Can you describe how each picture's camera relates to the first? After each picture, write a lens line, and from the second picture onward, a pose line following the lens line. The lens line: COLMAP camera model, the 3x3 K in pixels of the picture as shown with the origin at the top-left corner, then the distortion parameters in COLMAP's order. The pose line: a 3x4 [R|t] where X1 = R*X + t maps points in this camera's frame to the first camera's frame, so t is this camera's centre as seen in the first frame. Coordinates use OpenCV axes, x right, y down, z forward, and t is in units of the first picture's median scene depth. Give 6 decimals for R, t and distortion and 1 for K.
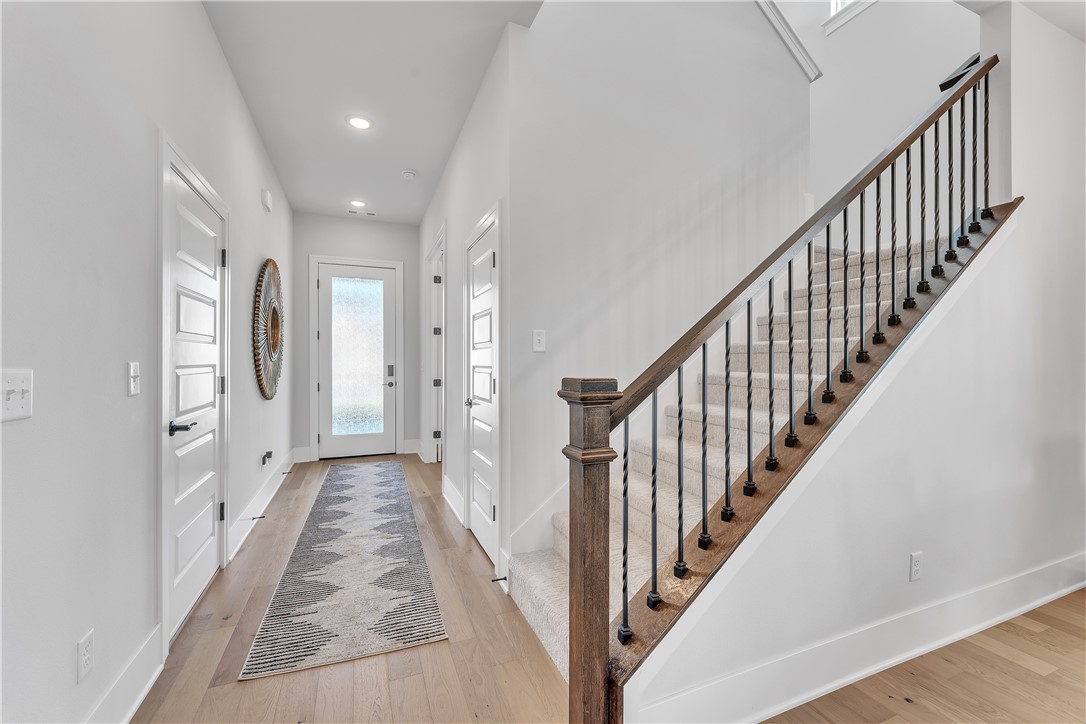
lens RADIAL K [[444.5, 0, 541.1], [0, 444.5, 356.0], [0, 0, 1]] dist [0.000529, -0.000060]
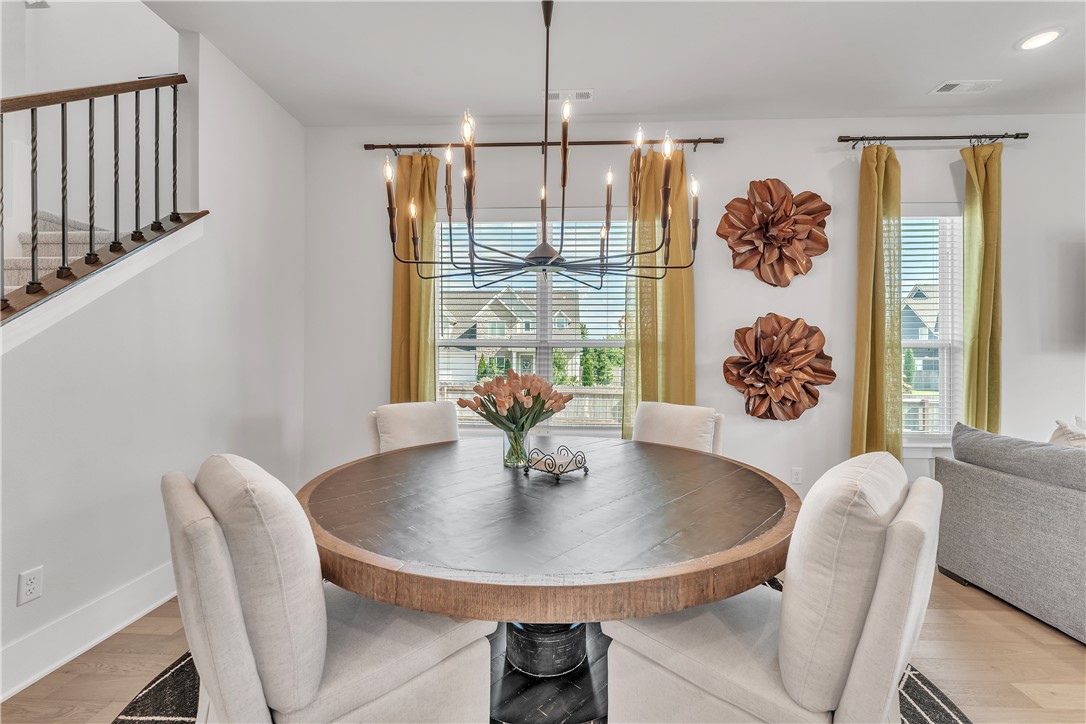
lens RADIAL K [[440.8, 0, 543.2], [0, 440.8, 359.2], [0, 0, 1]] dist [-0.001559, -0.000373]
pose [[0.410591, -0.005376, 0.911804, 0.244225], [-0.010520, 0.999888, 0.010632, 0.000689], [-0.911759, -0.013958, 0.410489, -0.151560]]
